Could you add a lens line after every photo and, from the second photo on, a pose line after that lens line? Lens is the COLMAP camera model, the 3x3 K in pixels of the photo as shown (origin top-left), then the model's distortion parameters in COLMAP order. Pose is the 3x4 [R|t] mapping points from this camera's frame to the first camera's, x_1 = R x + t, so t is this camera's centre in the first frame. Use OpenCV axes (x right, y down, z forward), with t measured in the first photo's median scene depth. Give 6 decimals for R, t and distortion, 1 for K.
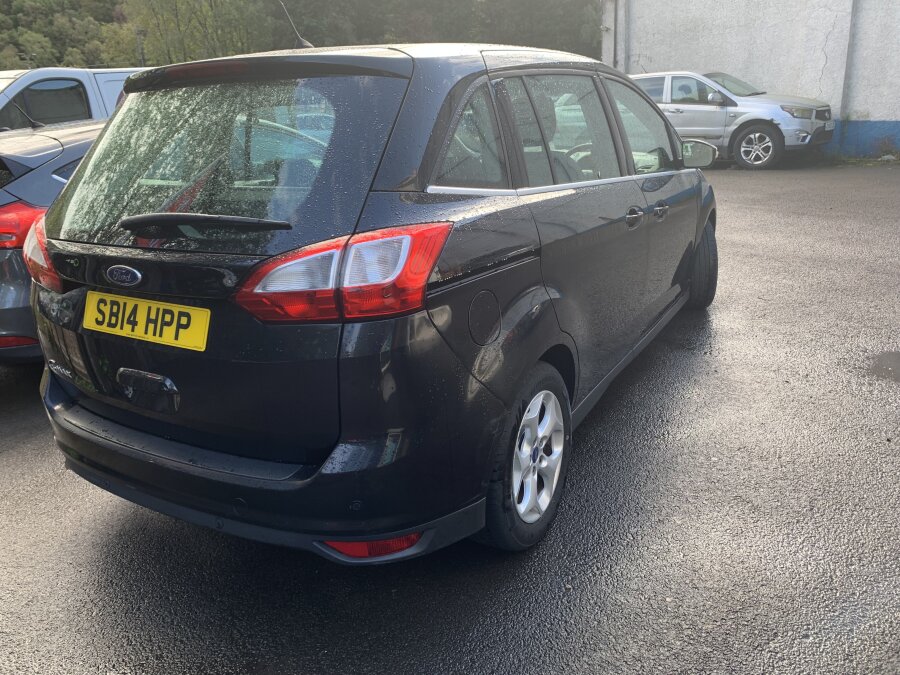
lens RADIAL K [[672.3, 0, 458.3], [0, 672.3, 304.6], [0, 0, 1]] dist [0.028947, -0.033683]
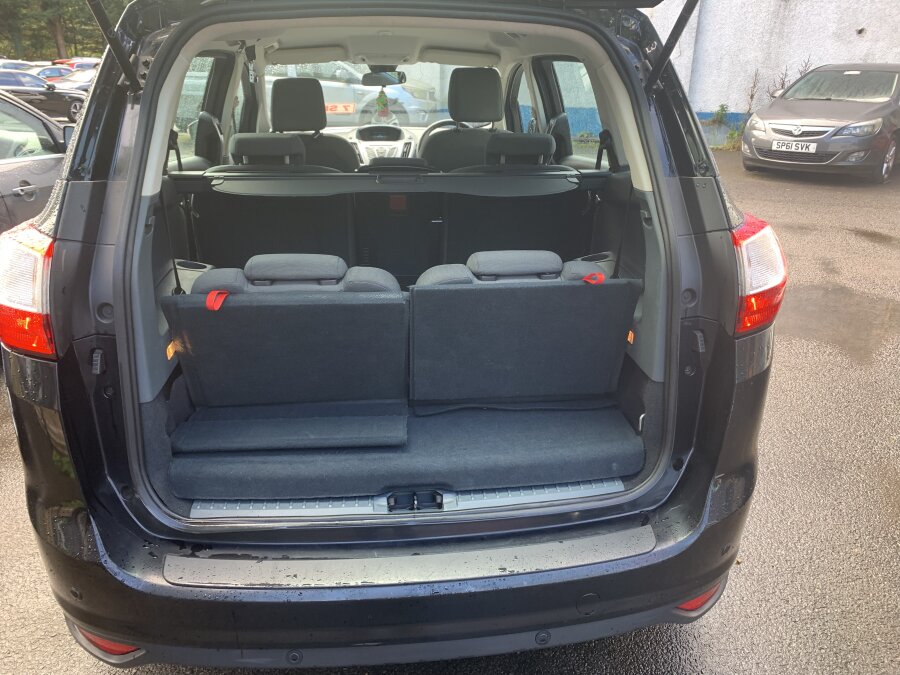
lens RADIAL K [[672.3, 0, 458.3], [0, 672.3, 304.6], [0, 0, 1]] dist [0.028947, -0.033683]
pose [[0.814495, -0.131838, 0.564993, -0.107738], [0.110777, 0.991262, 0.071609, -0.013603], [-0.569497, 0.004263, 0.821982, 0.059530]]
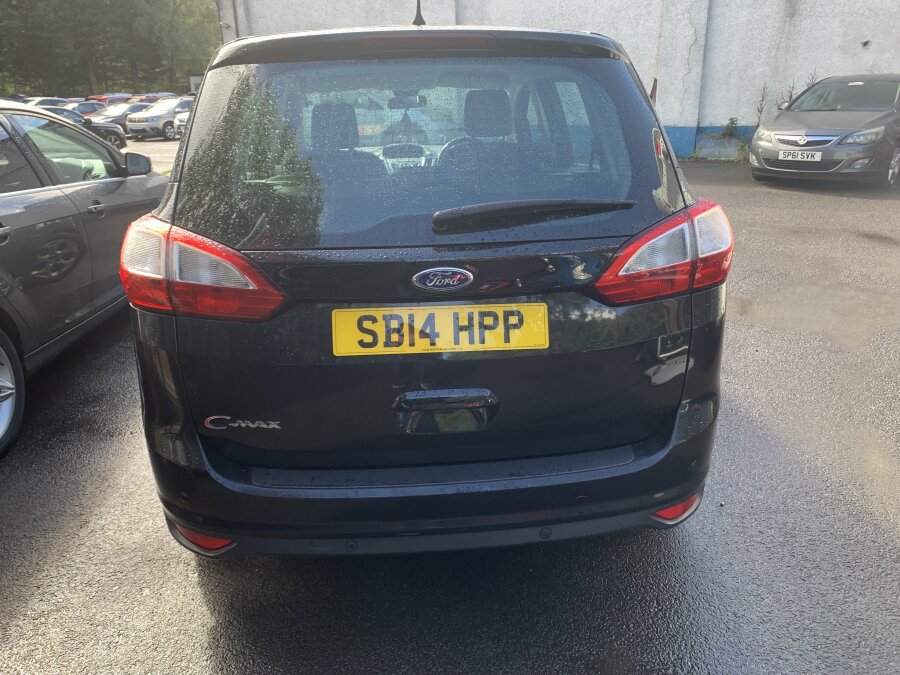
lens RADIAL K [[672.3, 0, 458.3], [0, 672.3, 304.6], [0, 0, 1]] dist [0.028947, -0.033683]
pose [[0.830084, -0.131465, 0.541921, -0.124257], [0.133215, 0.990425, 0.036217, -0.005194], [-0.541493, 0.042129, 0.839649, 0.035388]]
